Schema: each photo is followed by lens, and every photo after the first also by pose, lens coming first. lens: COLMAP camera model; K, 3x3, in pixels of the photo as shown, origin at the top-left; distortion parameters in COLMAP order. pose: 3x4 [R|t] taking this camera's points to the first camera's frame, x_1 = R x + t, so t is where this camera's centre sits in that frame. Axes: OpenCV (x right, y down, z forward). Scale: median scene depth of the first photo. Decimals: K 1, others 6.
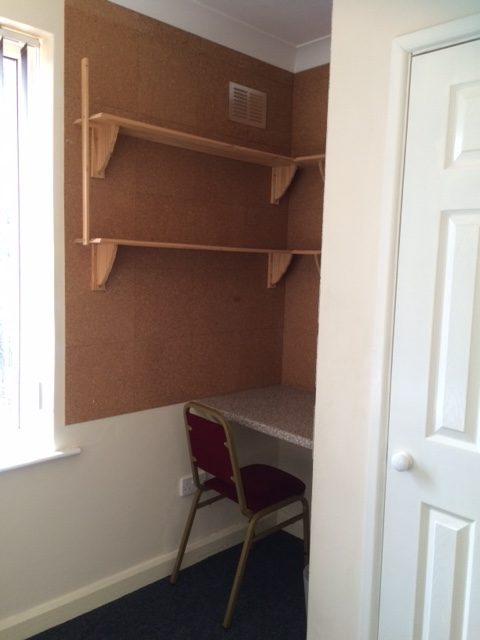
lens RADIAL K [[558.4, 0, 240.0], [0, 558.4, 320.0], [0, 0, 1]] dist [0.048671, -0.005210]
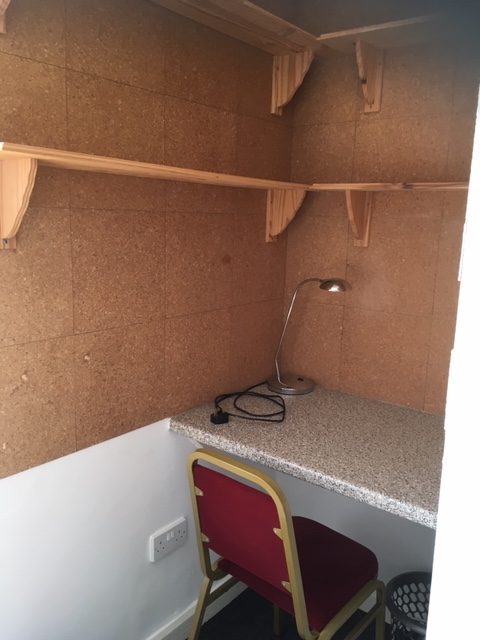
lens RADIAL K [[553.2, 0, 242.6], [0, 553.2, 313.5], [0, 0, 1]] dist [0.083183, -0.122936]
pose [[0.988395, -0.028265, 0.149250, -0.089430], [0.017624, 0.997238, 0.072146, -0.021386], [-0.150877, -0.068678, 0.986164, 0.358289]]
